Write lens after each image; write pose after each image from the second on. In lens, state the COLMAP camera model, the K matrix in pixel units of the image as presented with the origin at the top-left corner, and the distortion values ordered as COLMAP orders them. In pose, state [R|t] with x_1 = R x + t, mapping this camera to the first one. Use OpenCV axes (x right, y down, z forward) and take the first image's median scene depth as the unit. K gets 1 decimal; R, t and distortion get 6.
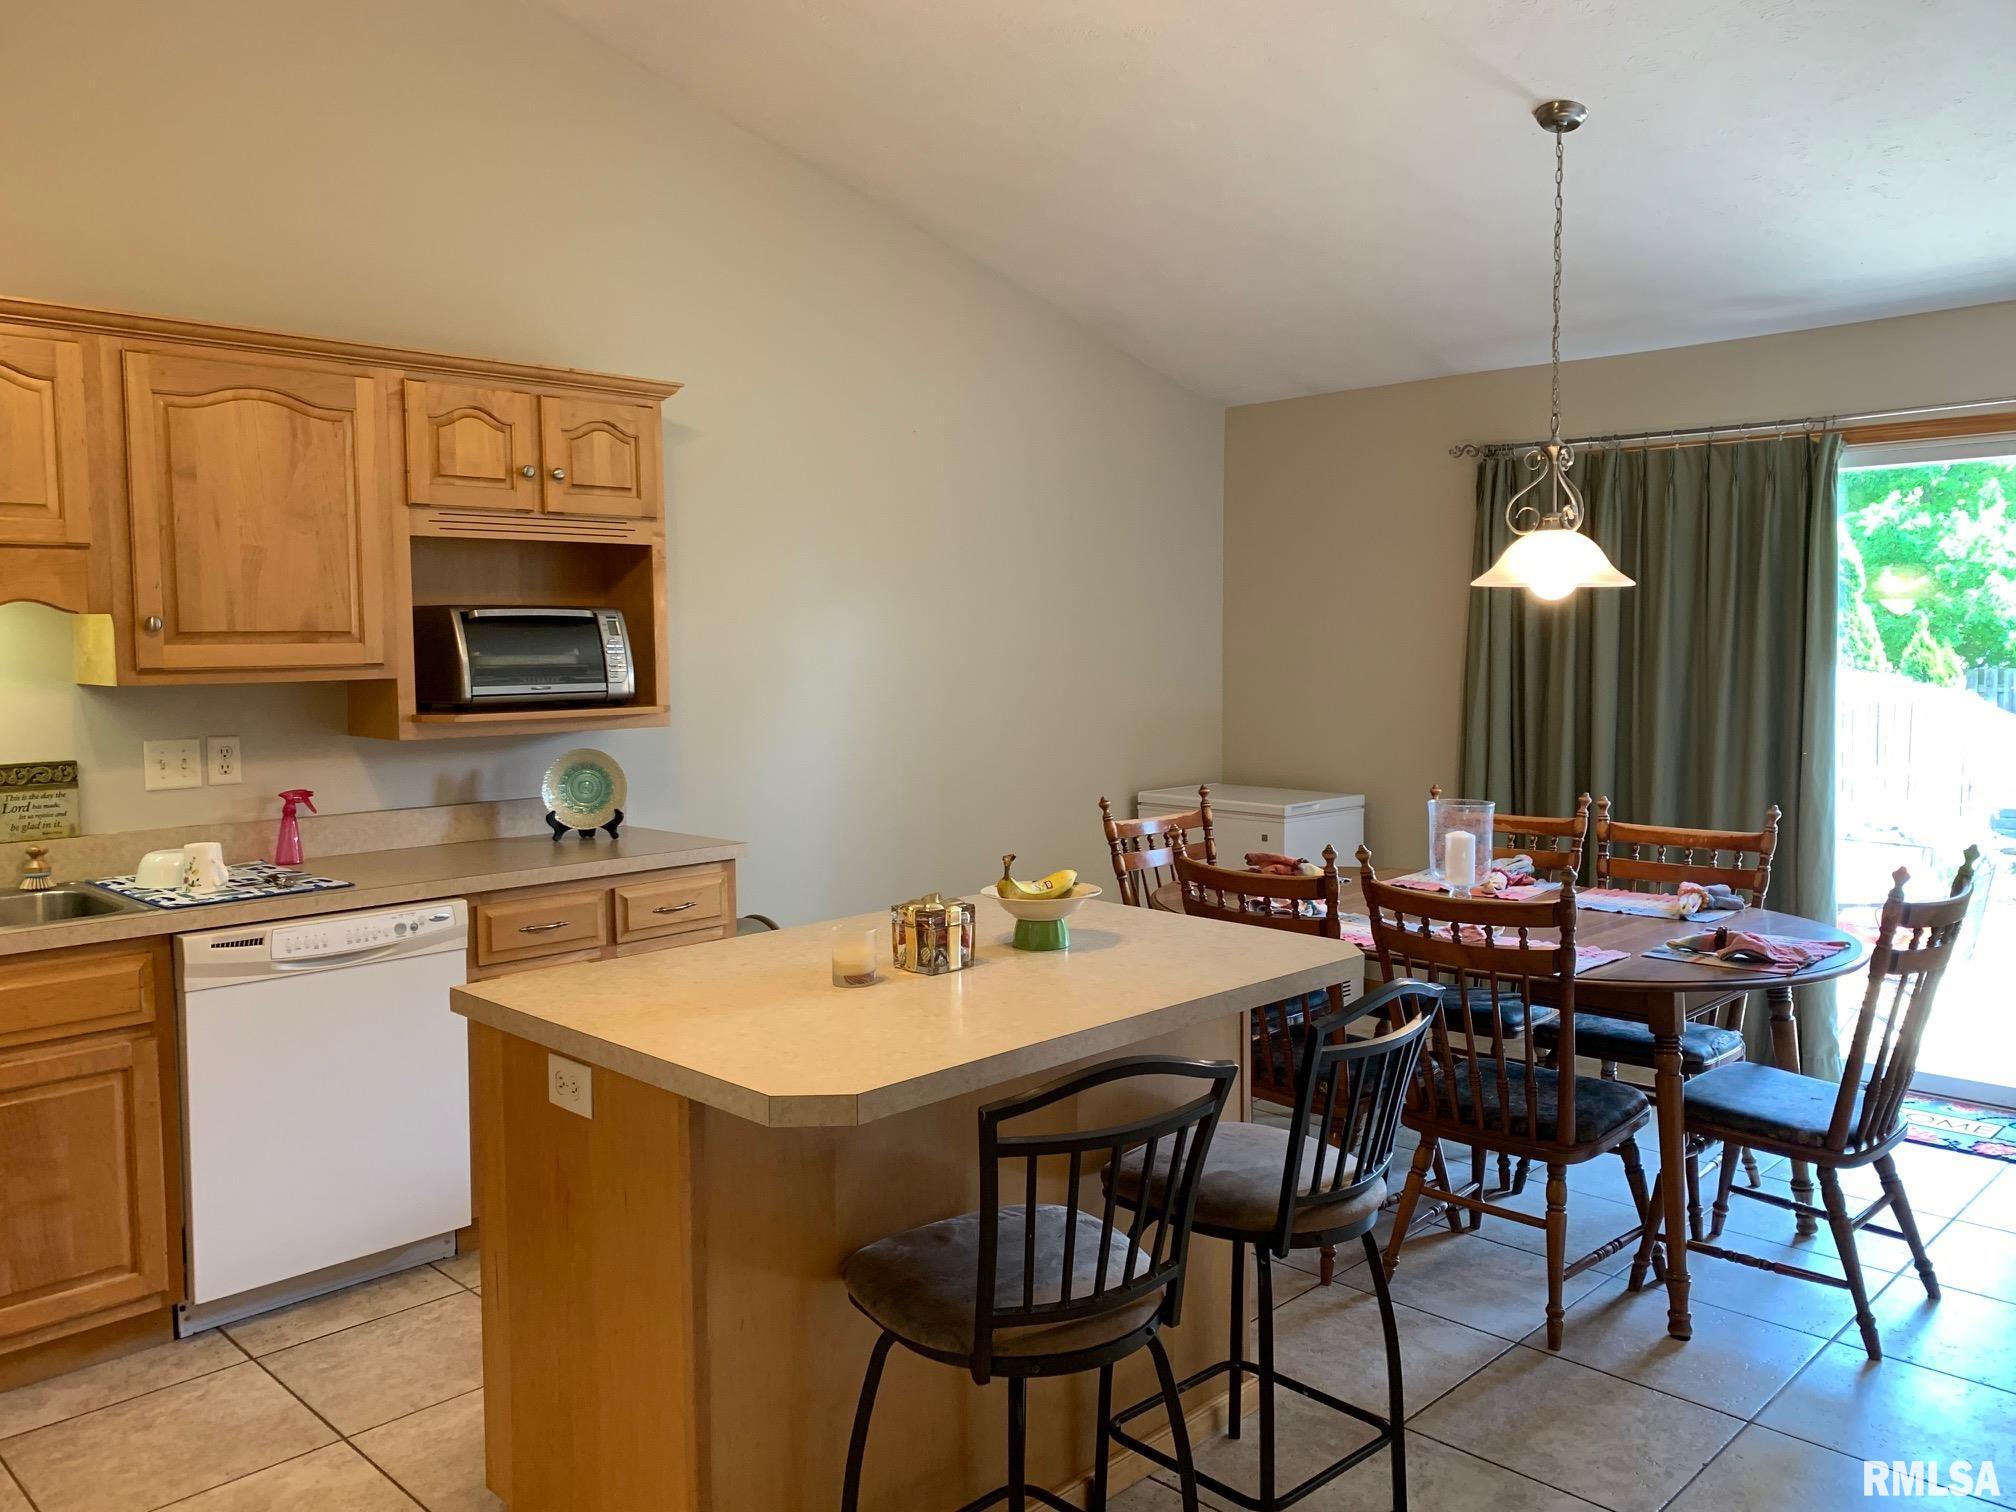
lens RADIAL K [[1552.4, 0, 1008.0], [0, 1552.4, 756.0], [0, 0, 1]] dist [-0.001358, -0.000937]
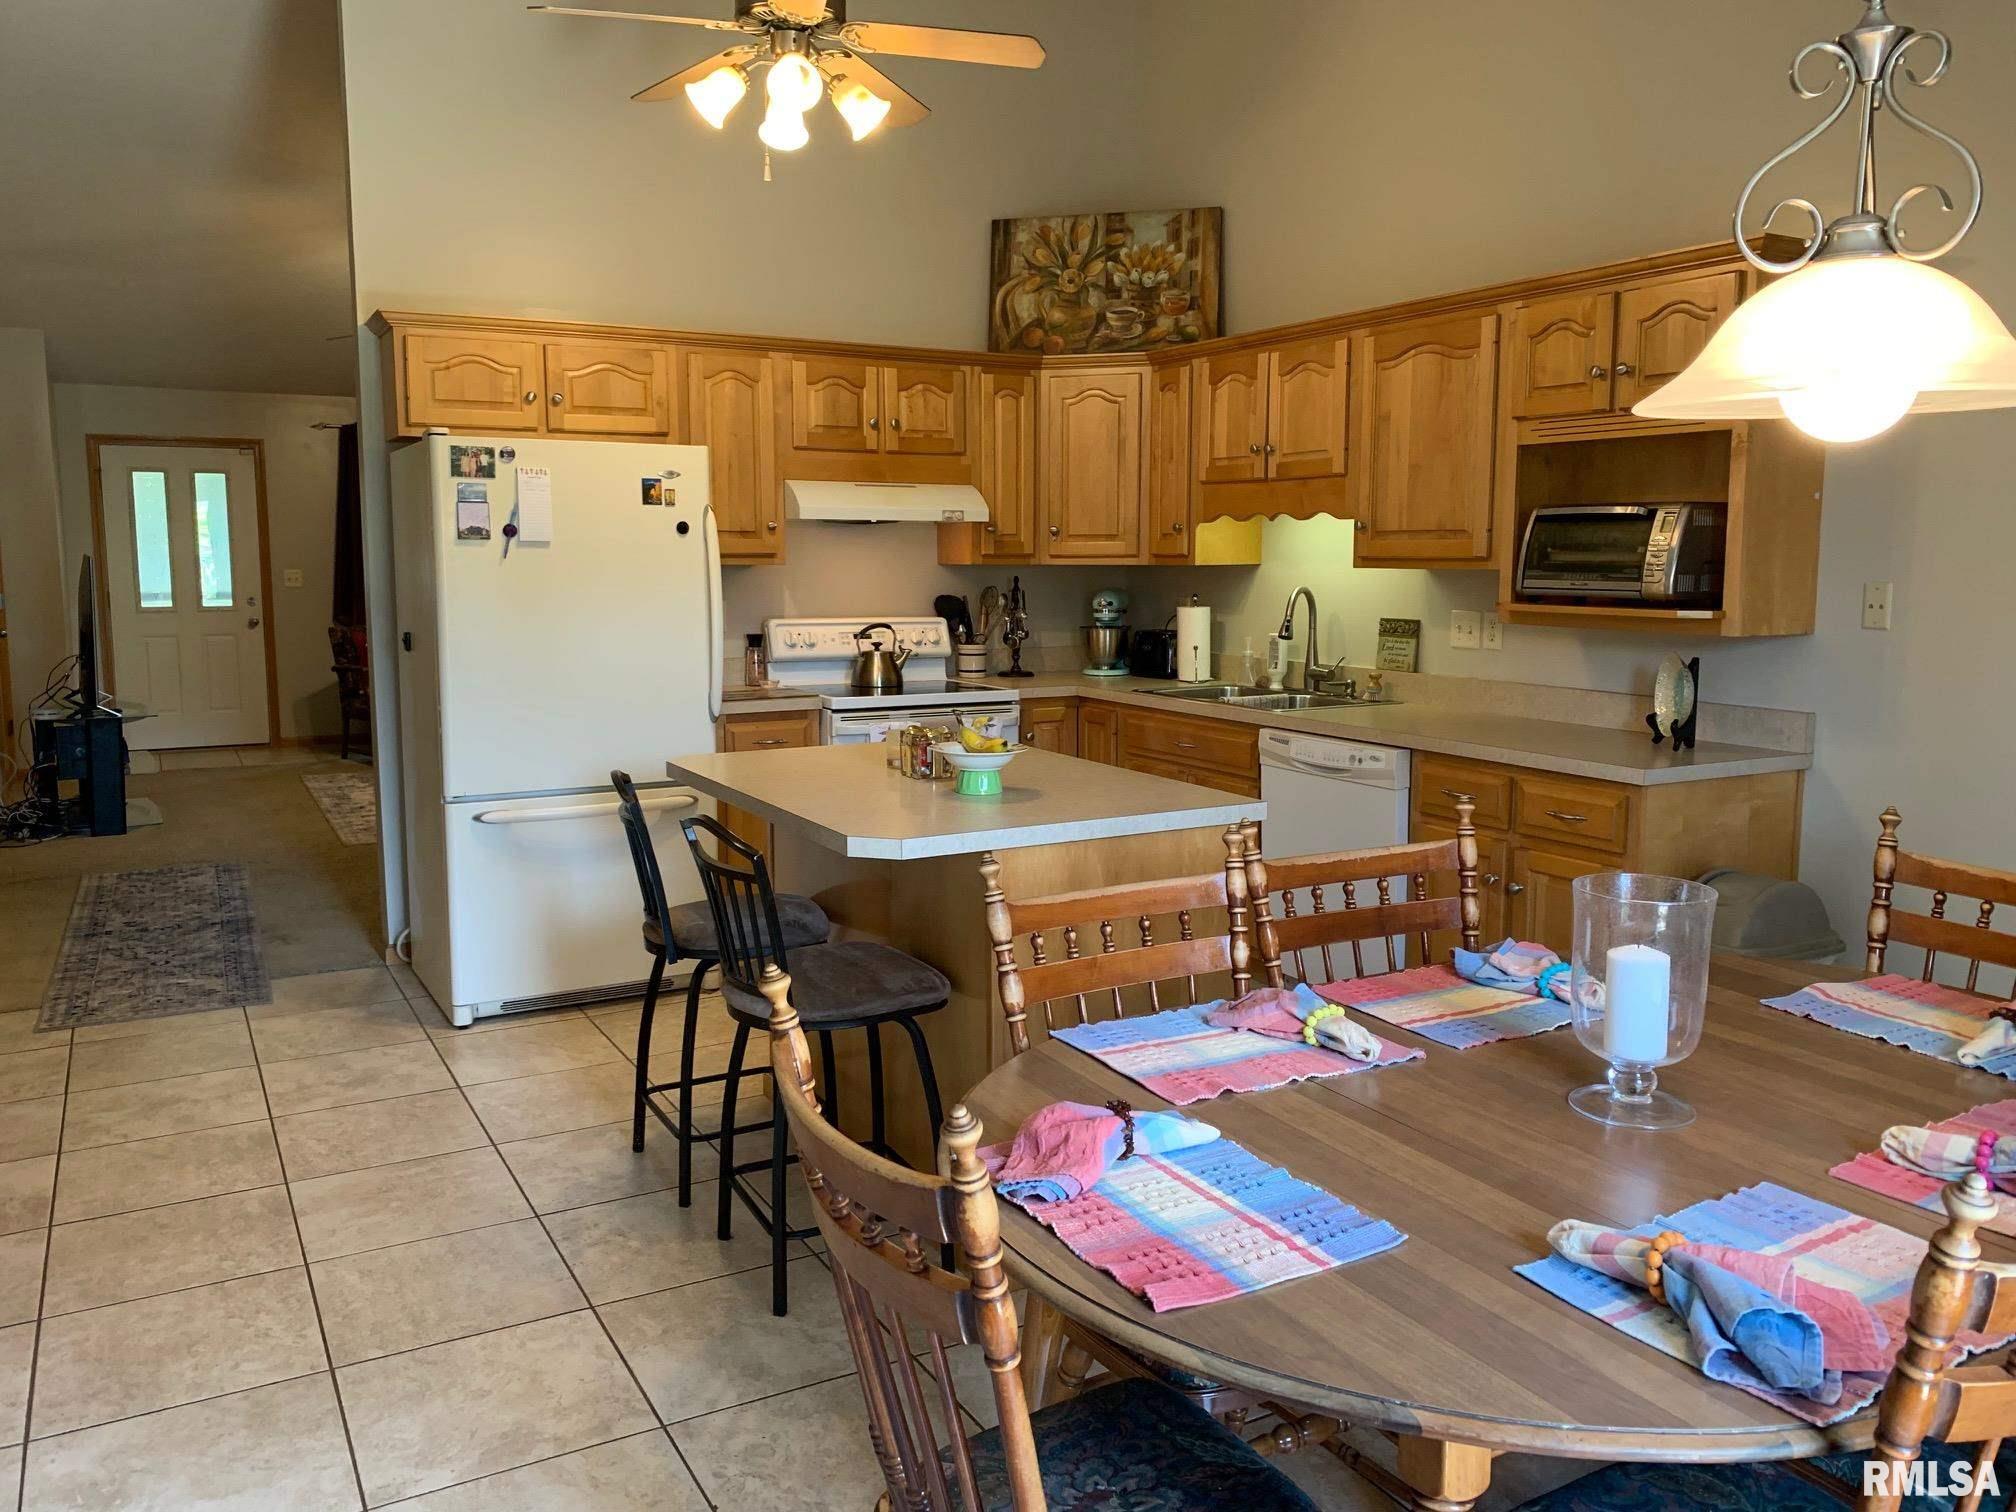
lens RADIAL K [[1499.4, 0, 1008.0], [0, 1499.4, 756.0], [0, 0, 1]] dist [-0.003600, -0.001850]
pose [[-0.263698, 0.139463, -0.954470, 0.809489], [-0.075390, 0.983486, 0.164532, -0.070055], [0.961655, 0.115345, -0.248830, 0.941061]]
